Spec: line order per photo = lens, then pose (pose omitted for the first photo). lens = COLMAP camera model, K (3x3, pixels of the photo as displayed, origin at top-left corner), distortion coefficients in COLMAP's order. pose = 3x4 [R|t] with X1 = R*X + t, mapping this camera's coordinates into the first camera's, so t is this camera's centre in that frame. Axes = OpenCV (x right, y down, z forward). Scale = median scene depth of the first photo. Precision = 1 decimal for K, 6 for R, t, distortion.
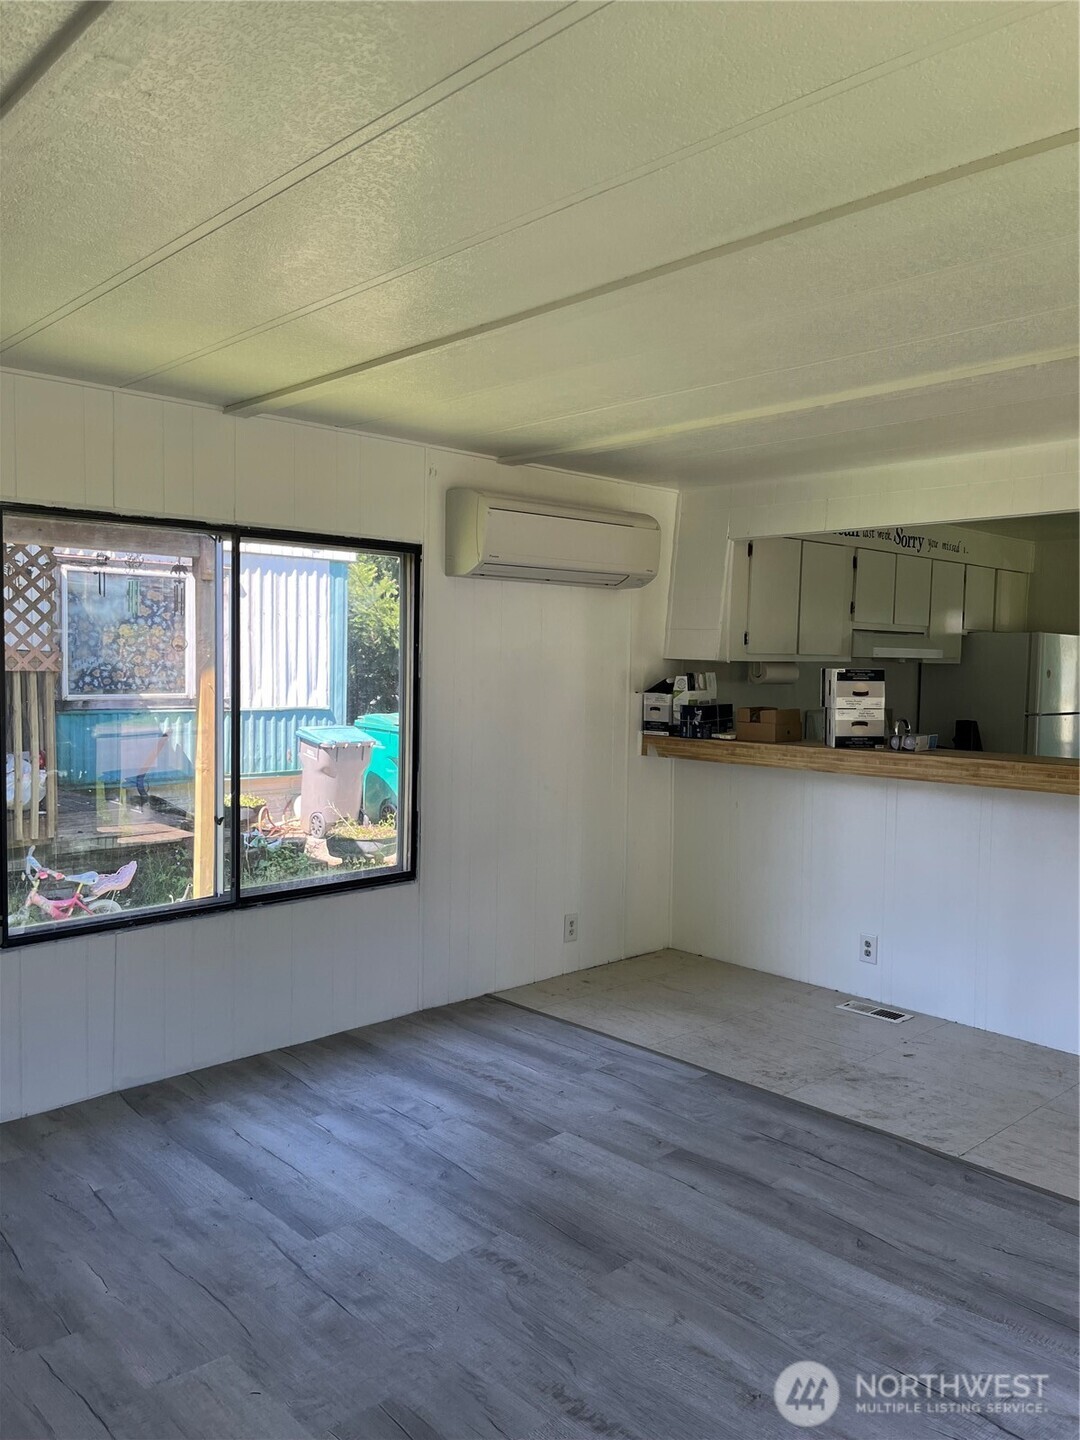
lens RADIAL K [[1097.3, 0, 542.1], [0, 1097.3, 716.3], [0, 0, 1]] dist [0.041936, -0.054712]
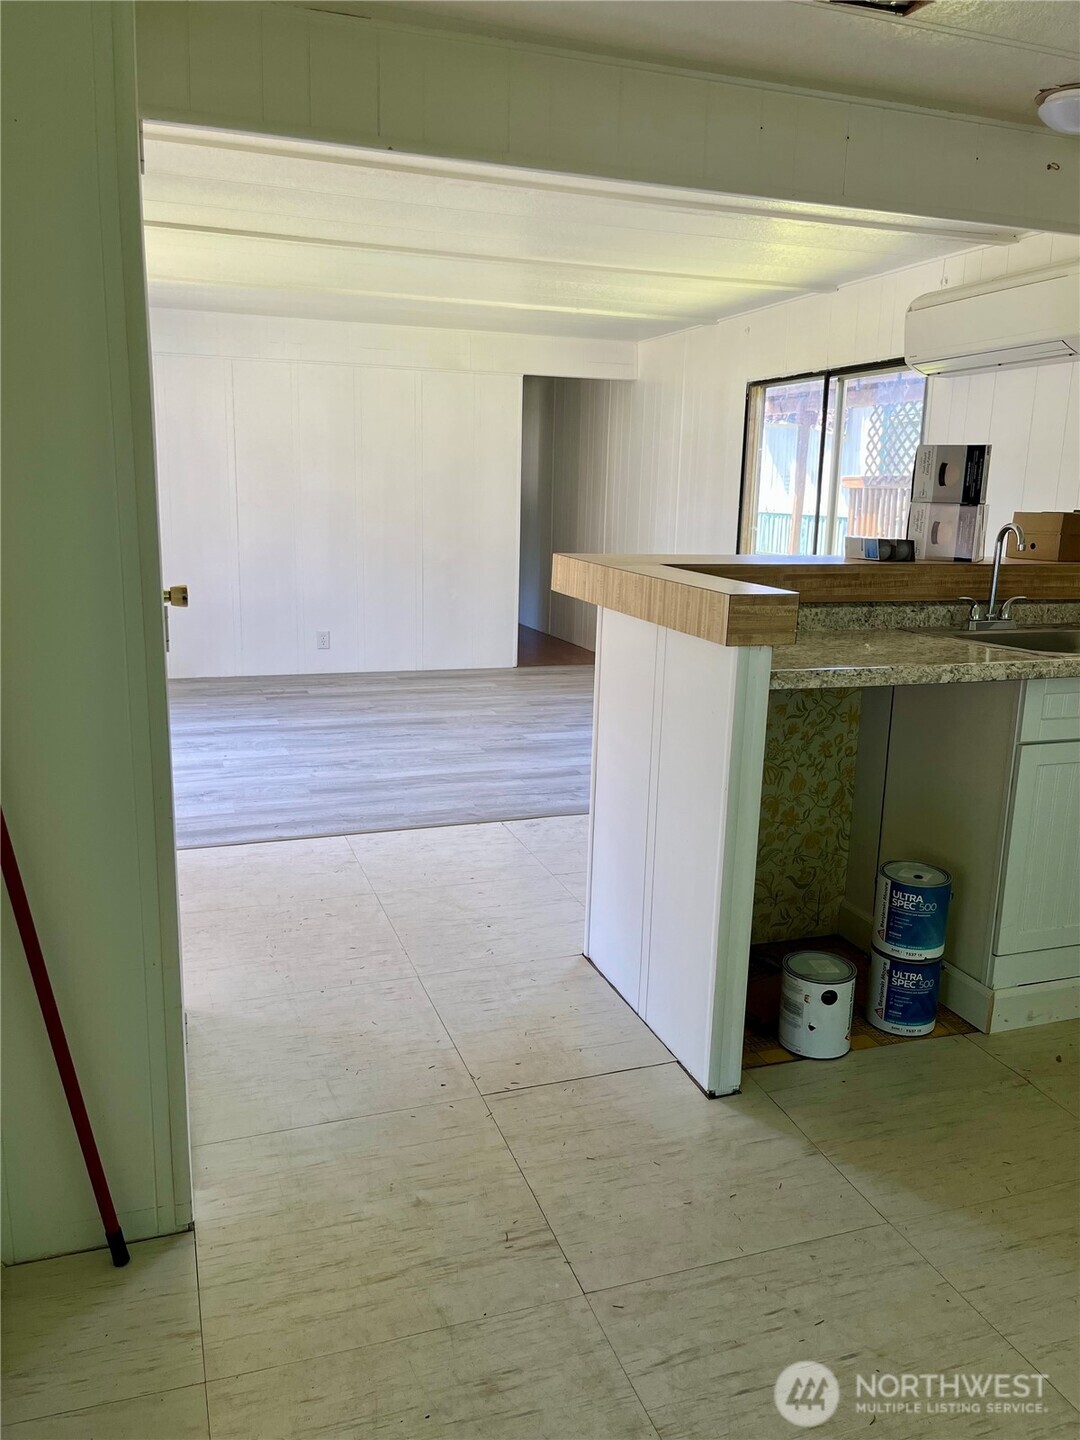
lens RADIAL K [[1097.3, 0, 544.3], [0, 1097.3, 721.9], [0, 0, 1]] dist [0.041936, -0.054712]
pose [[-0.405225, 0.169295, -0.898405, 1.464463], [-0.078453, 0.972640, 0.218670, -0.009400], [0.910844, 0.159093, -0.380856, 1.476609]]
